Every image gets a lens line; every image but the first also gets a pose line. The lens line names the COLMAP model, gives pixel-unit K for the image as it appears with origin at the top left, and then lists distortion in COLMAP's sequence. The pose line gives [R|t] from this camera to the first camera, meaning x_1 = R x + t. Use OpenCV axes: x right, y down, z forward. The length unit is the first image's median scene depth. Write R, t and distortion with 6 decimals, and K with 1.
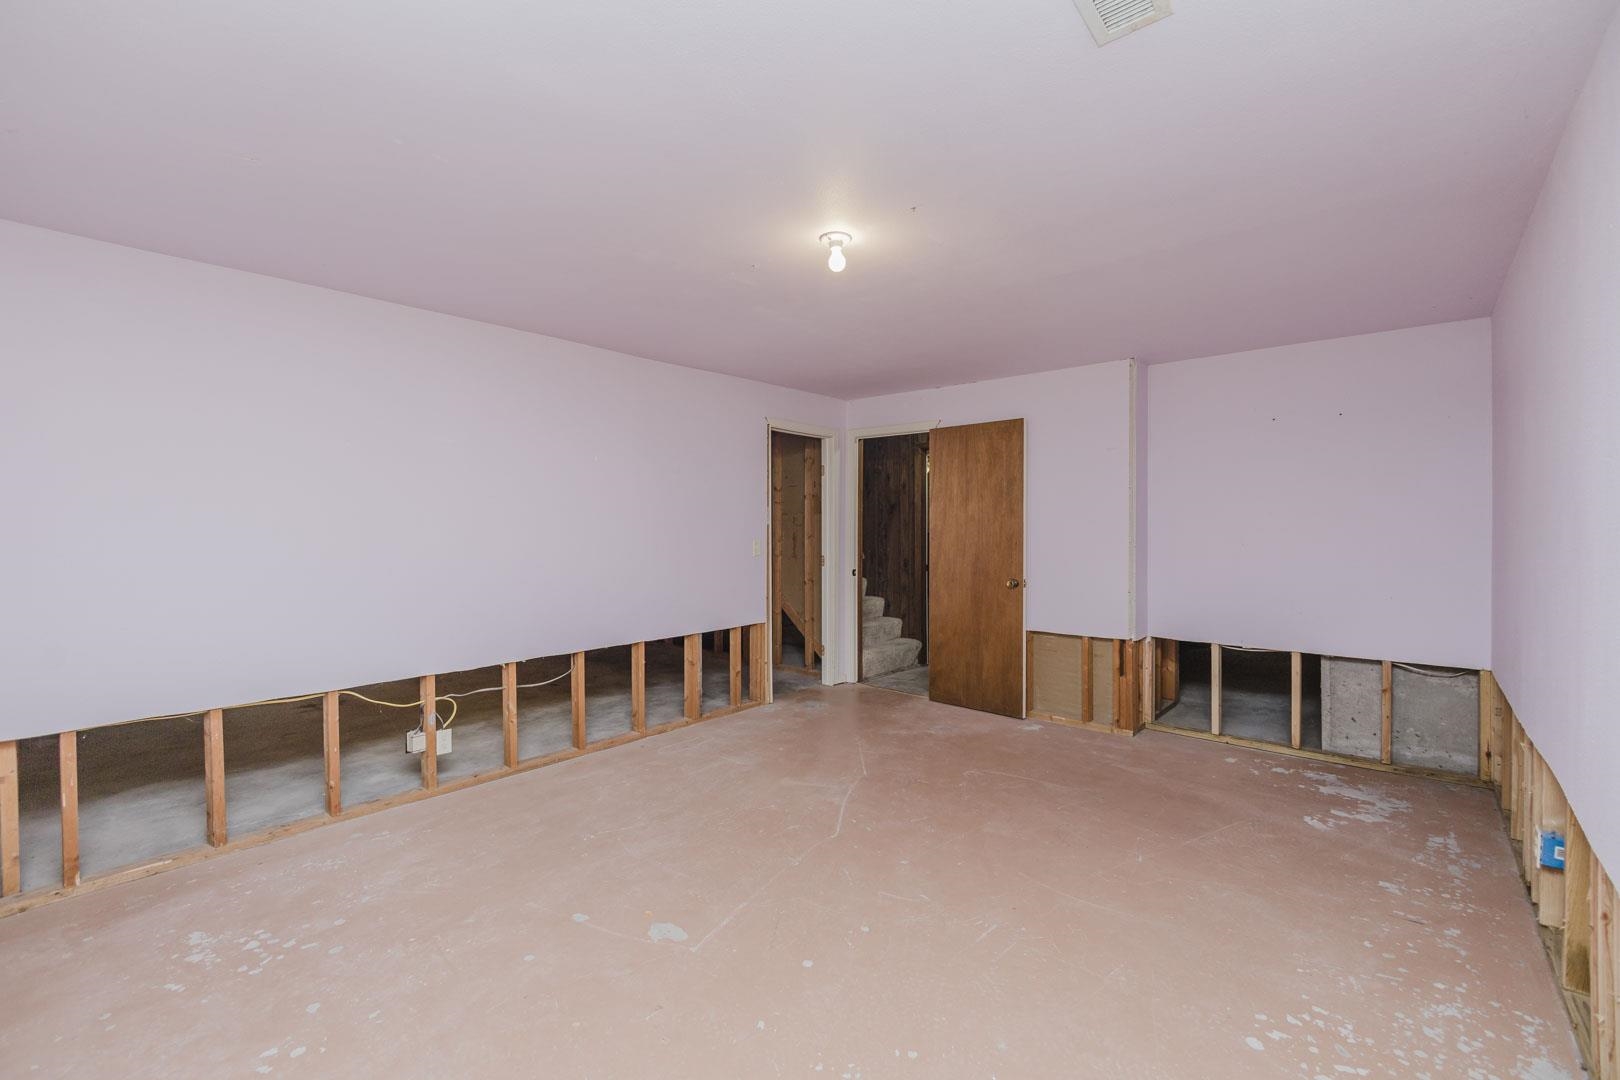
lens RADIAL K [[687.4, 0, 808.2], [0, 687.4, 538.9], [0, 0, 1]] dist [-0.002503, 0.000569]
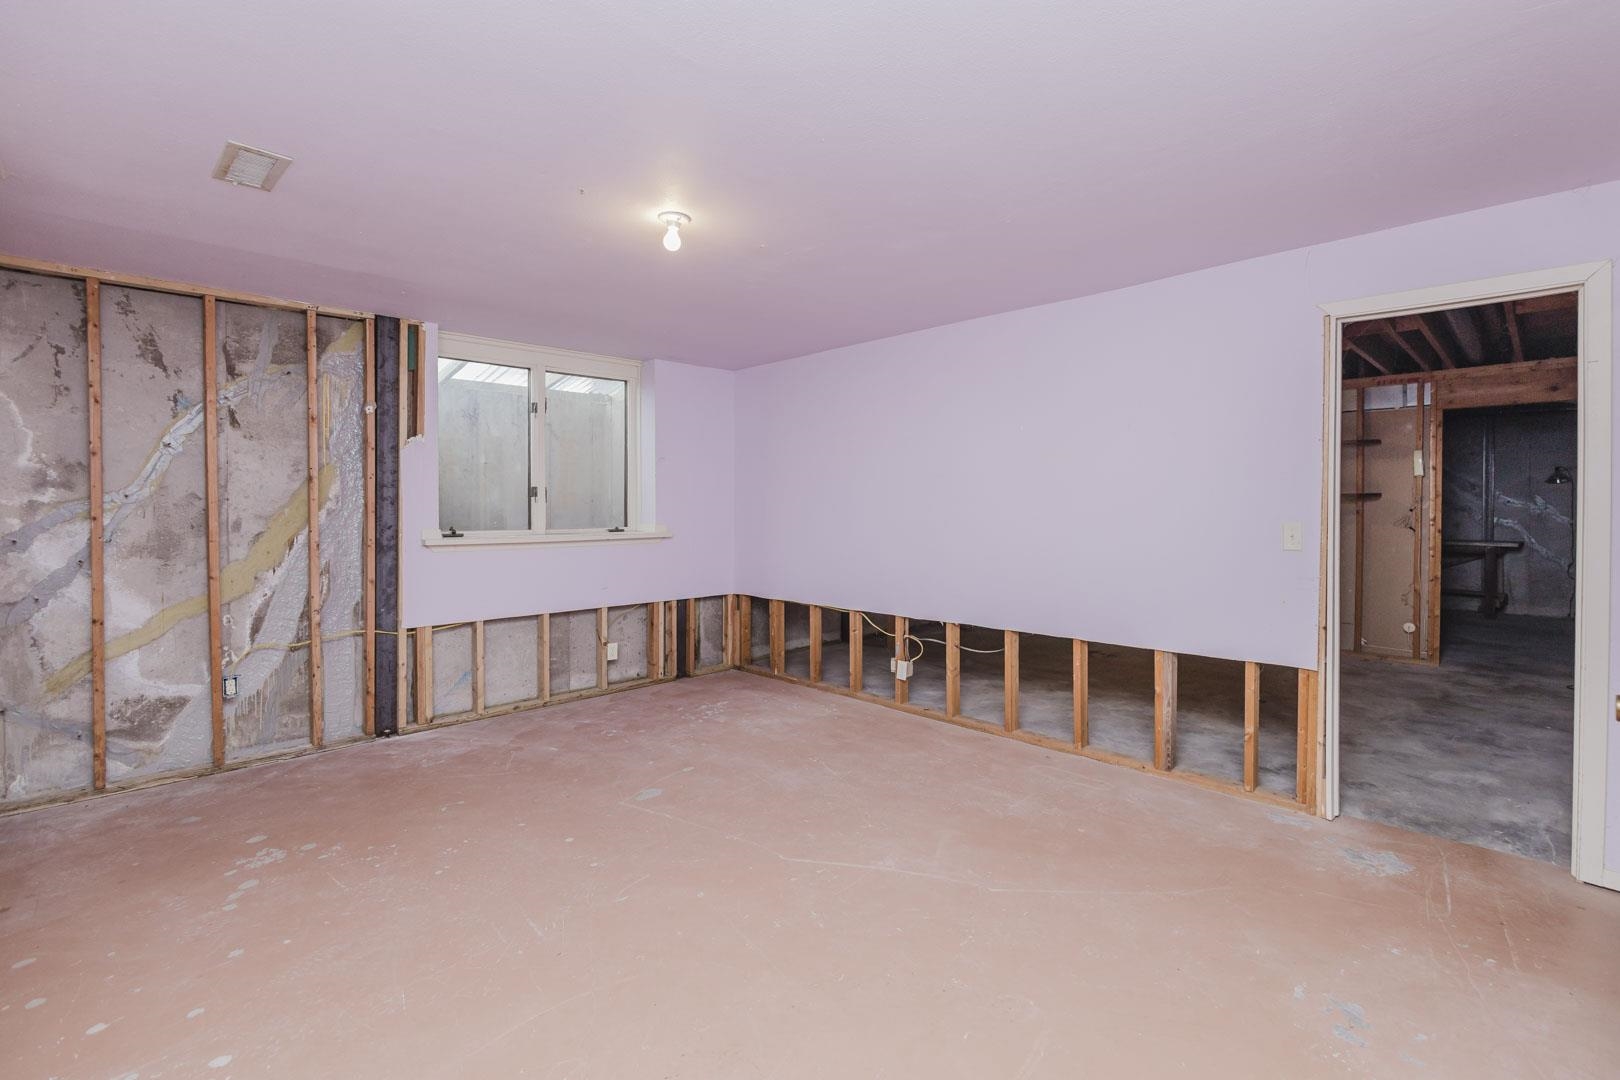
lens RADIAL K [[687.4, 0, 799.2], [0, 687.4, 503.8], [0, 0, 1]] dist [-0.002503, 0.000569]
pose [[-0.051824, 0.012156, -0.998582, 0.624700], [-0.007468, 0.999893, 0.012560, -0.023959], [0.998628, 0.008109, -0.051727, 0.722353]]
